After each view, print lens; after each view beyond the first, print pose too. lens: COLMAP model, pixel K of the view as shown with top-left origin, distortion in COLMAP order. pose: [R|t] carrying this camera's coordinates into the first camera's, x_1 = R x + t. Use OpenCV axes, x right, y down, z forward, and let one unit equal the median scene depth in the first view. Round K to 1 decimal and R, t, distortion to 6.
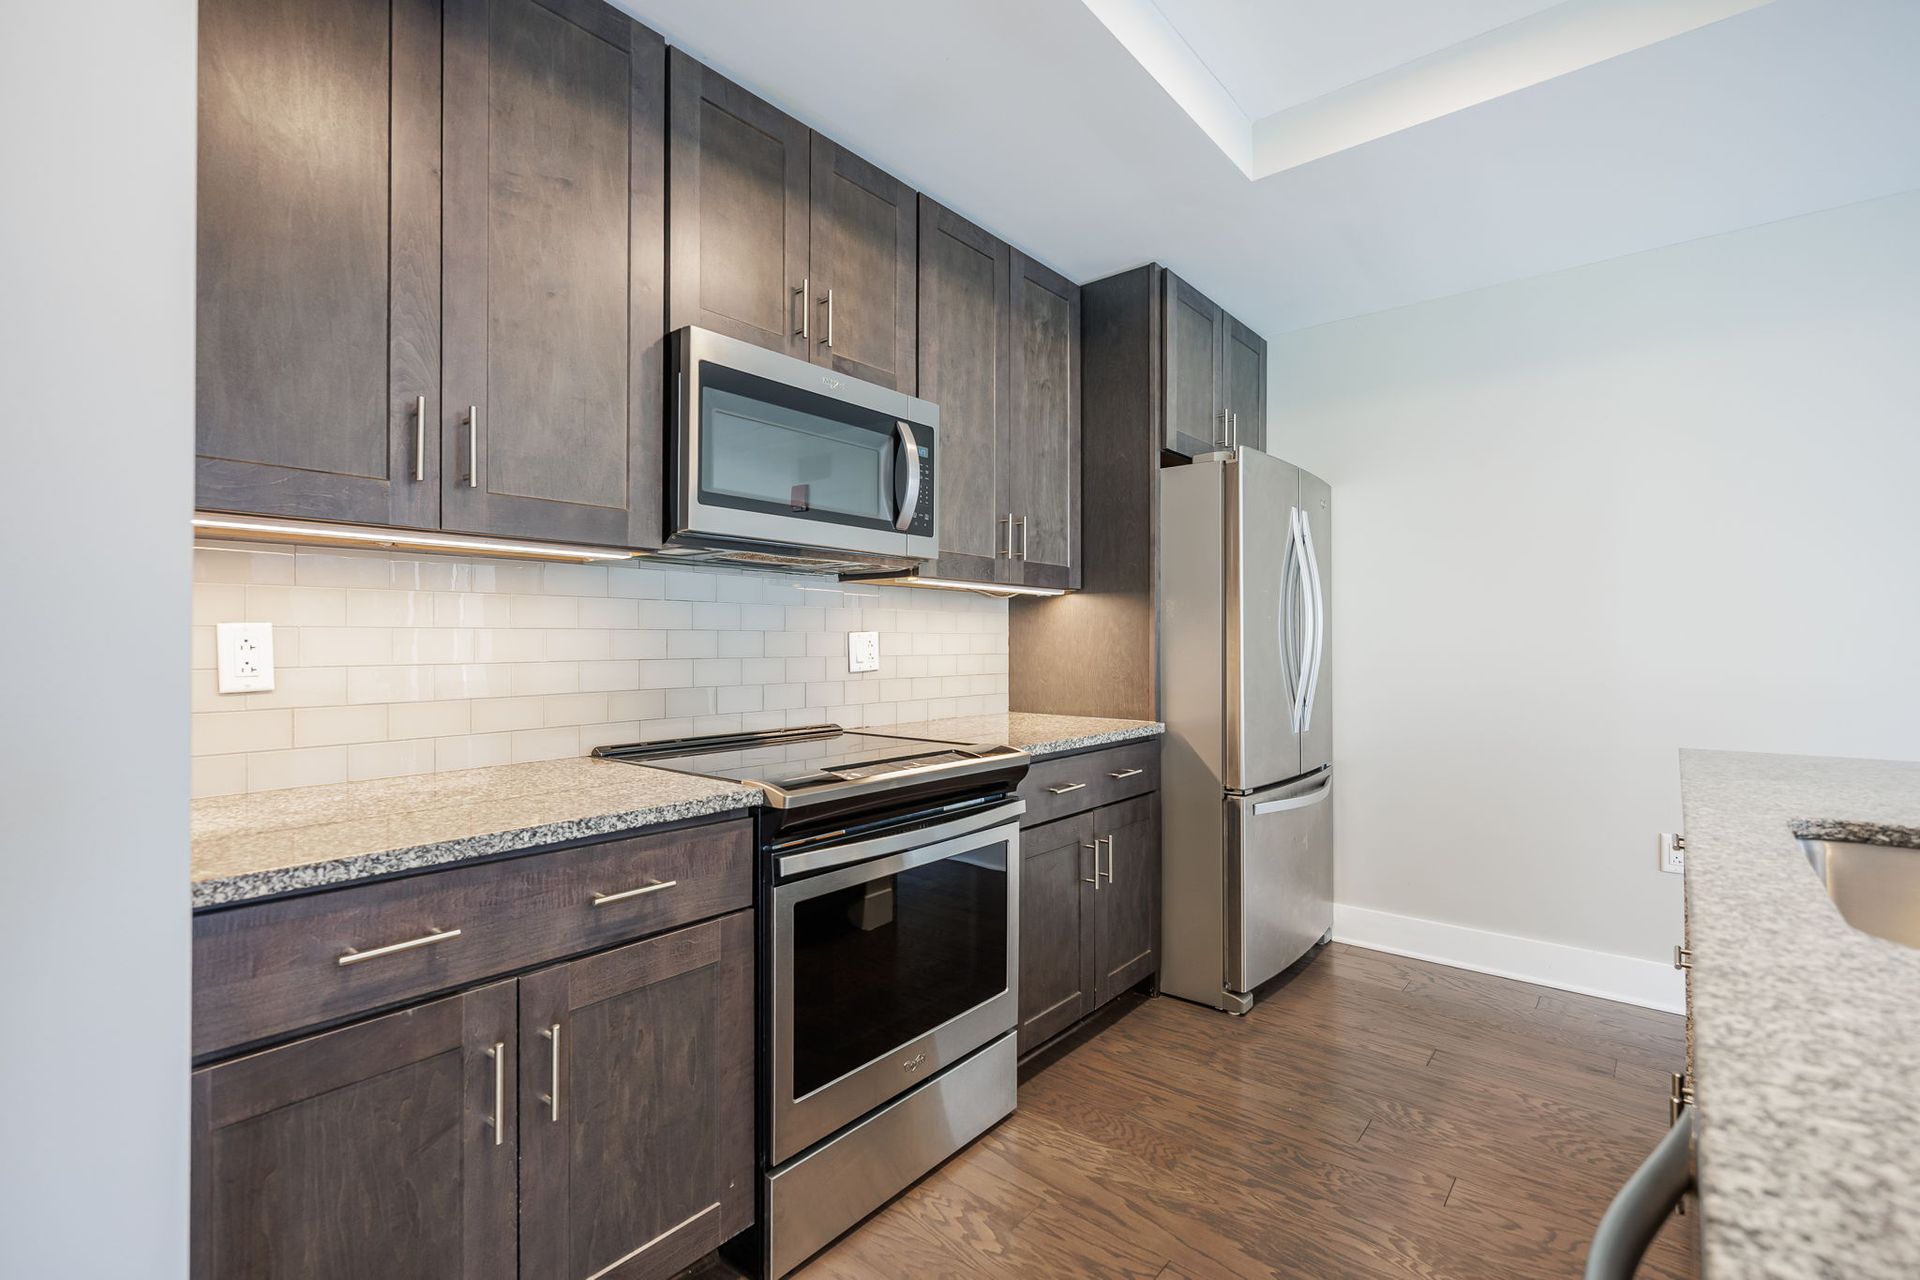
lens RADIAL K [[858.8, 0, 961.2], [0, 858.8, 633.3], [0, 0, 1]] dist [-0.001835, 0.000055]
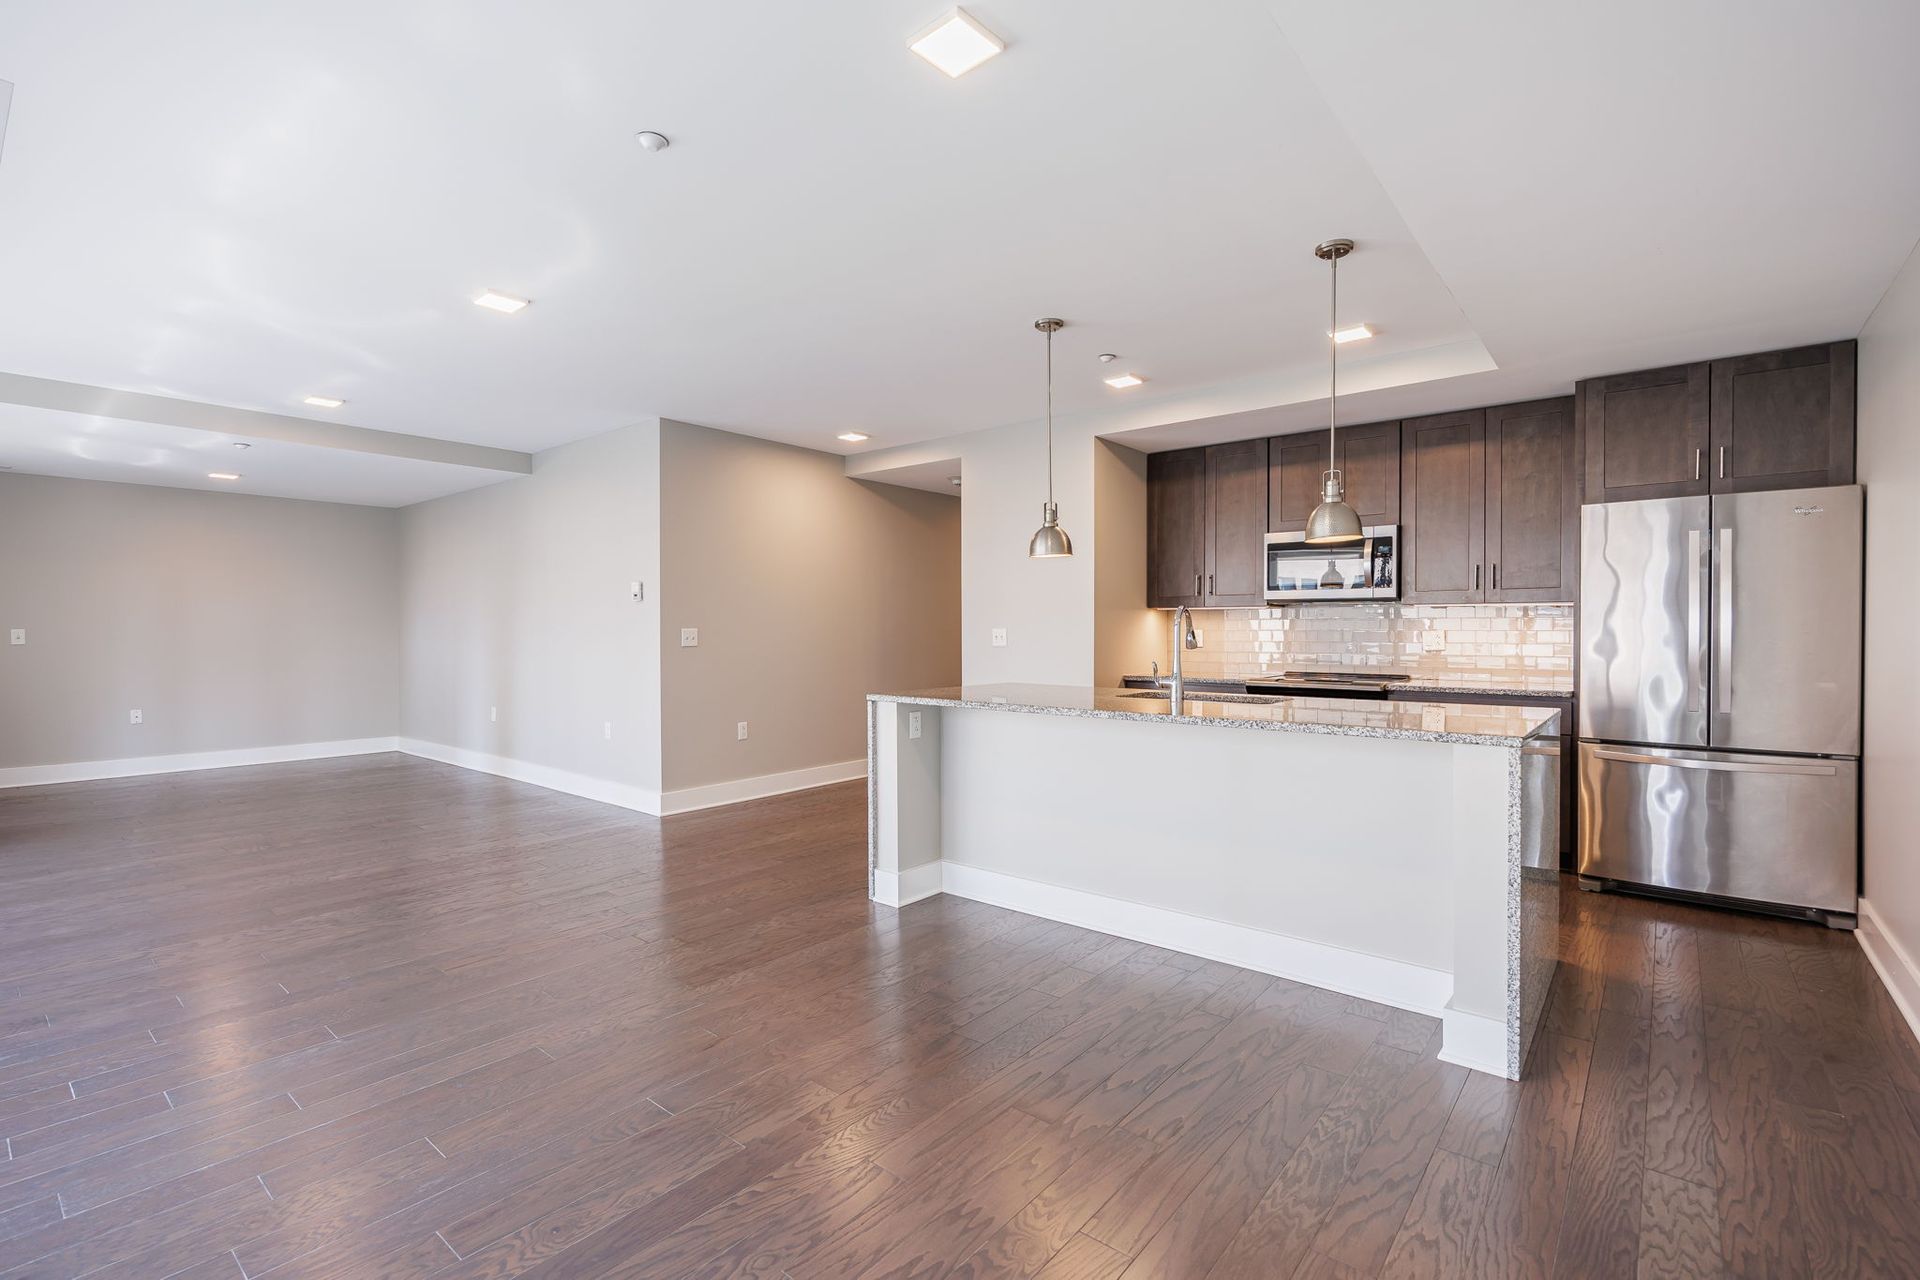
lens RADIAL K [[858.8, 0, 961.1], [0, 858.8, 635.0], [0, 0, 1]] dist [-0.001835, 0.000055]
pose [[-0.009629, 0.006347, -0.999934, 2.096846], [0.010599, 0.999924, 0.006245, -0.016379], [0.999897, -0.010538, -0.009695, -0.062504]]
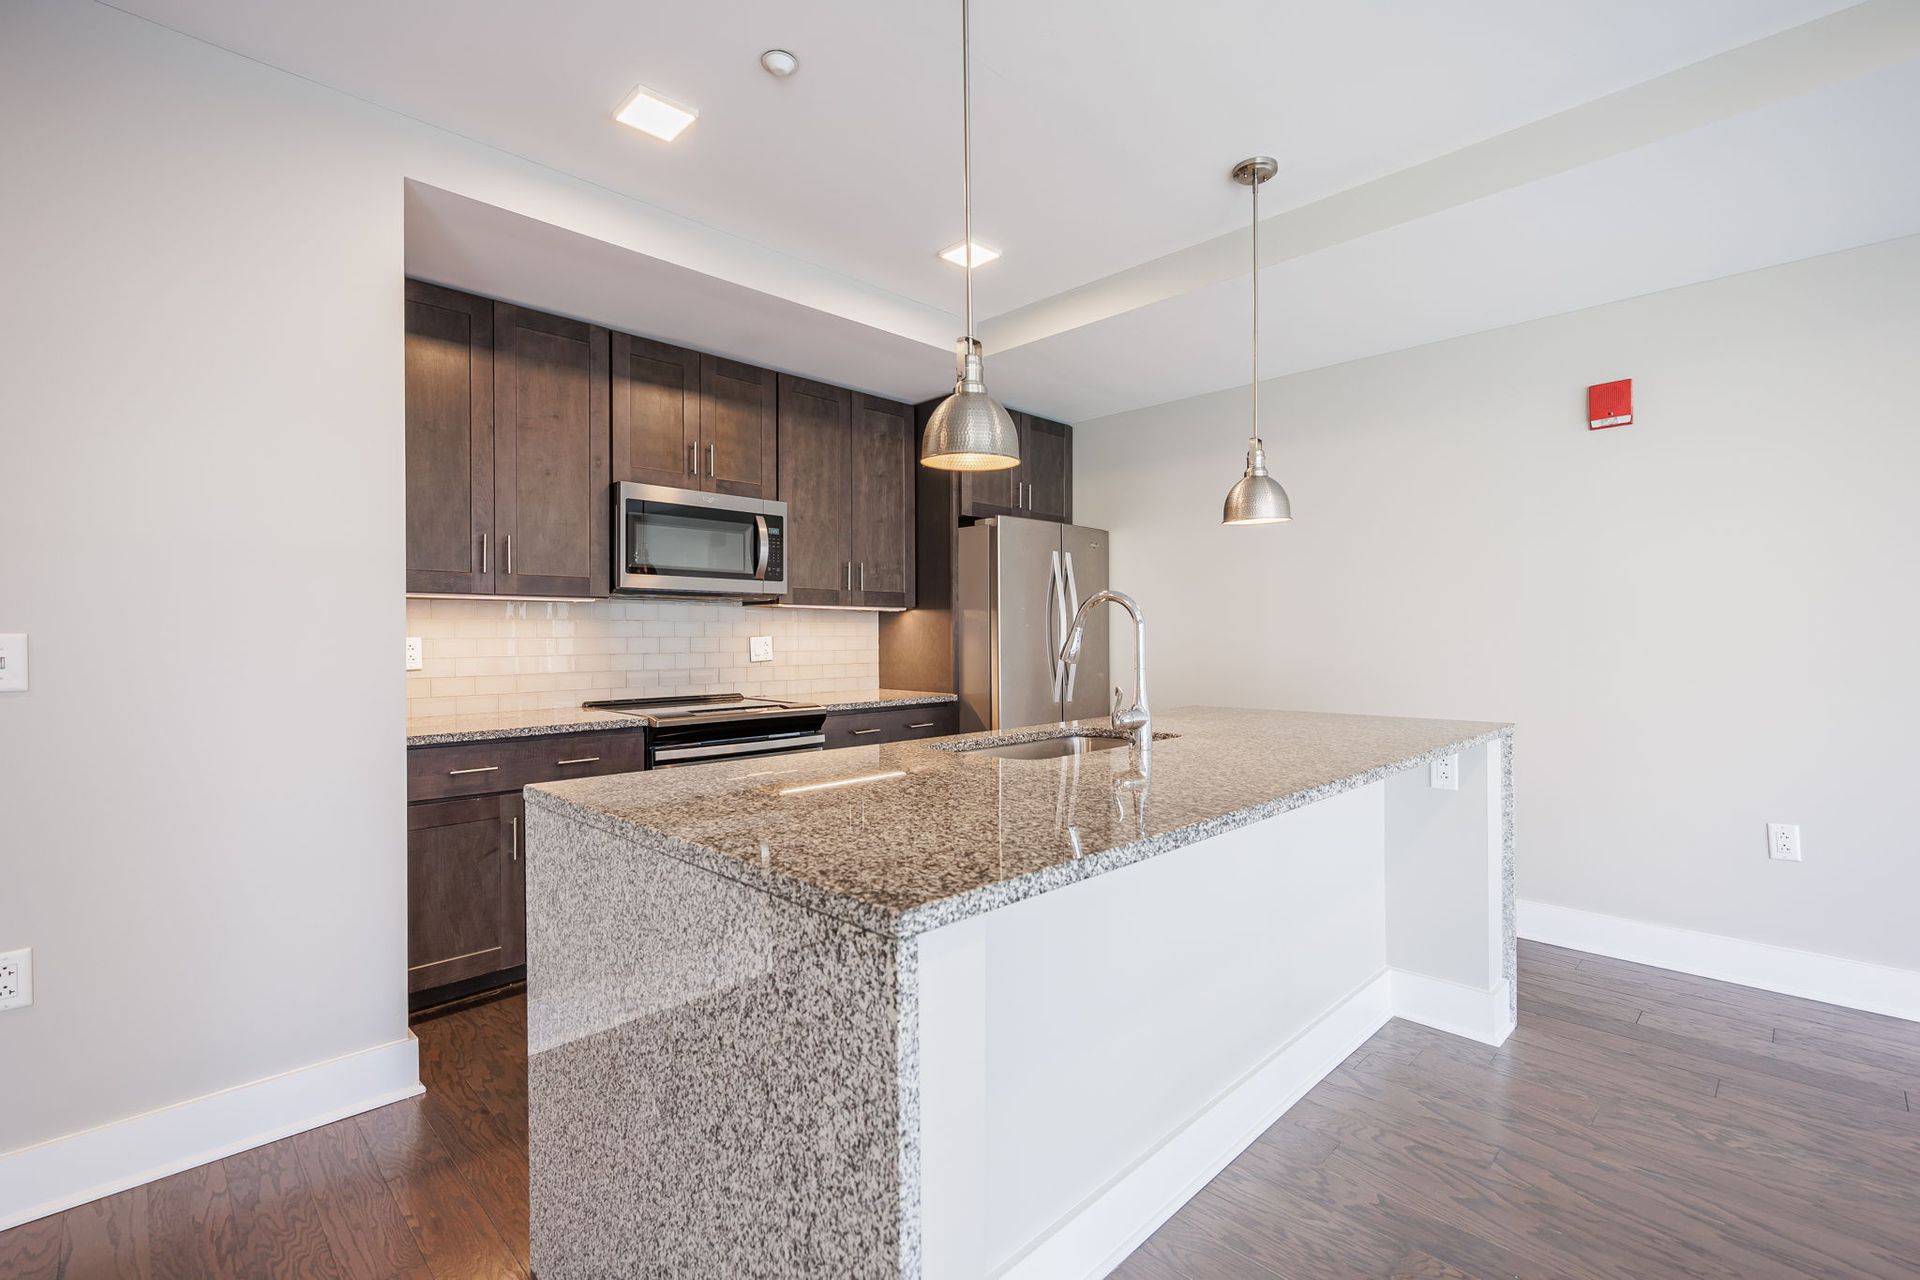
lens RADIAL K [[858.8, 0, 963.1], [0, 858.8, 635.8], [0, 0, 1]] dist [-0.001835, 0.000055]
pose [[0.994310, -0.005796, -0.106371, 0.492128], [0.006816, 0.999934, 0.009224, -0.017642], [0.106310, -0.009897, 0.994284, -0.633189]]
